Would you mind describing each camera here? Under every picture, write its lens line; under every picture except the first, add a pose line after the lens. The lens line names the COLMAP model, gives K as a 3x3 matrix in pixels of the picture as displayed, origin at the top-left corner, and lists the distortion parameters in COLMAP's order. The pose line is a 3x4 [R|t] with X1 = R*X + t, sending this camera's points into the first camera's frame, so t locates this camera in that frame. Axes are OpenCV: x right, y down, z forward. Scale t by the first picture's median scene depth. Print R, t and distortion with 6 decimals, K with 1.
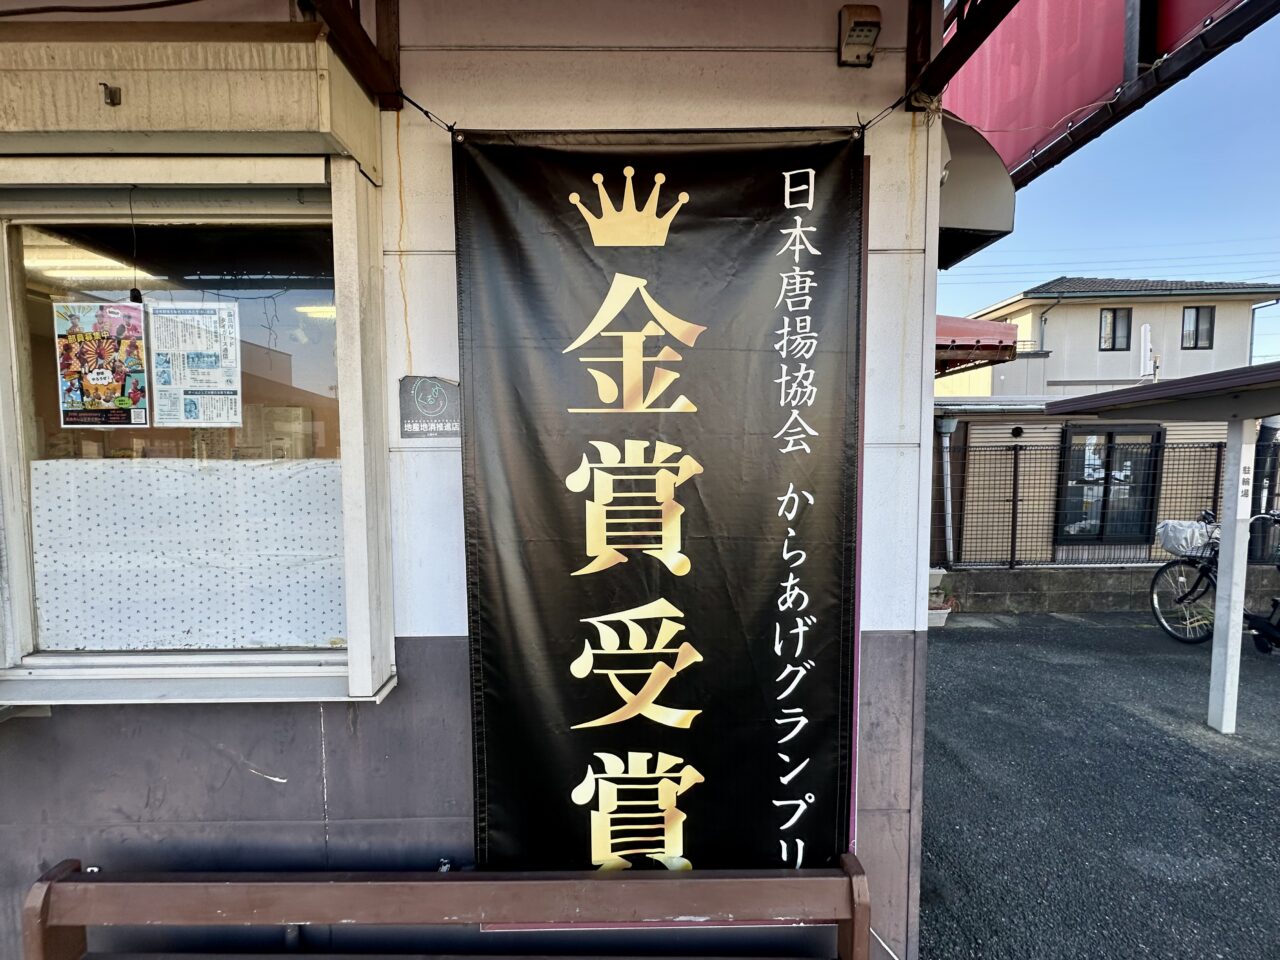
lens RADIAL K [[516.2, 0, 637.7], [0, 516.2, 488.7], [0, 0, 1]] dist [-0.004460, 0.000866]
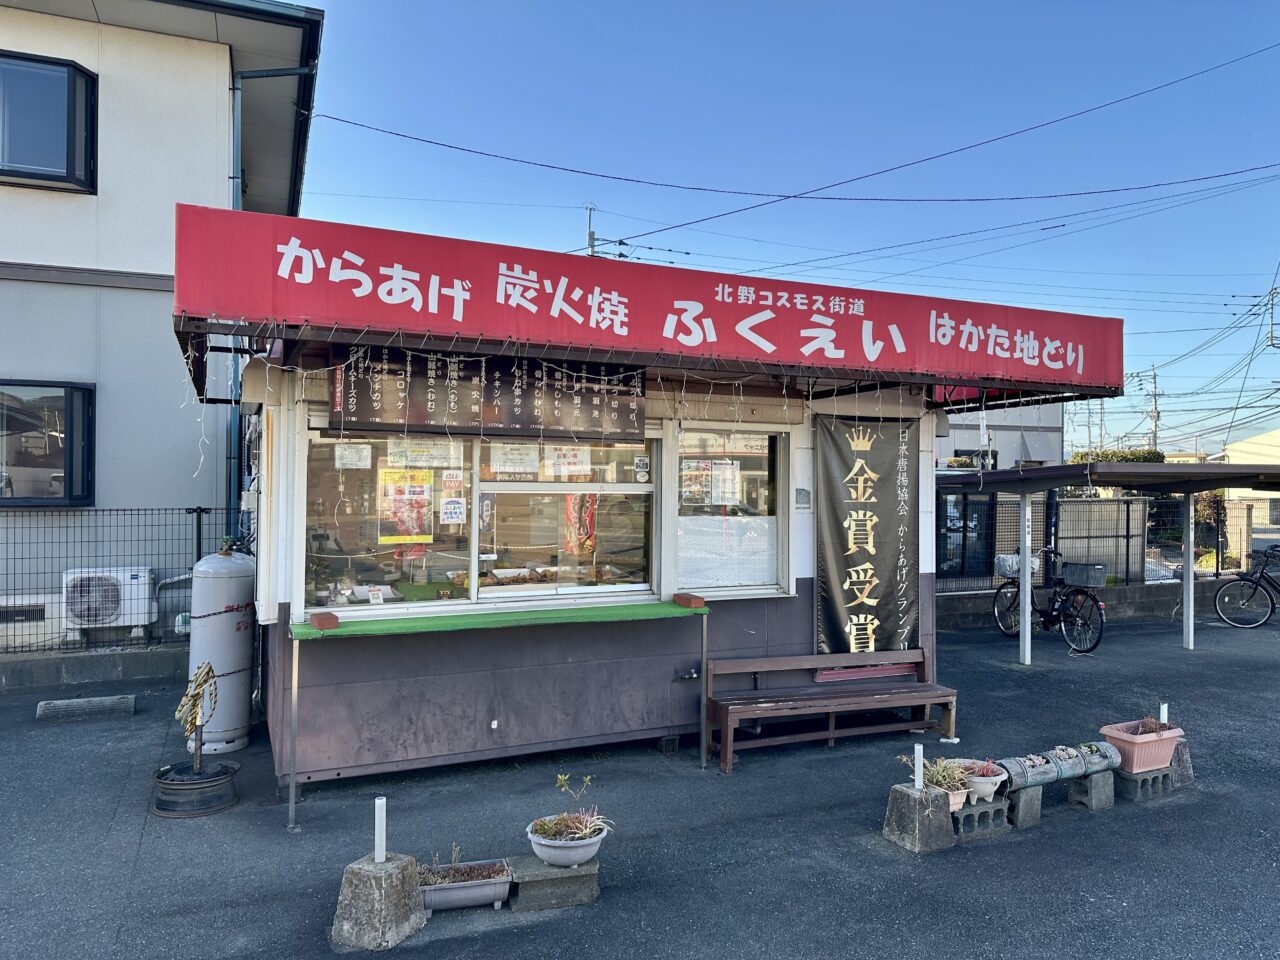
lens RADIAL K [[902.3, 0, 637.1], [0, 902.3, 477.9], [0, 0, 1]] dist [0.009433, -0.001544]
pose [[0.916648, 0.019941, 0.399197, -3.334489], [0.013193, 0.996701, -0.080082, 0.124018], [-0.399477, 0.078673, 0.913361, -3.360448]]
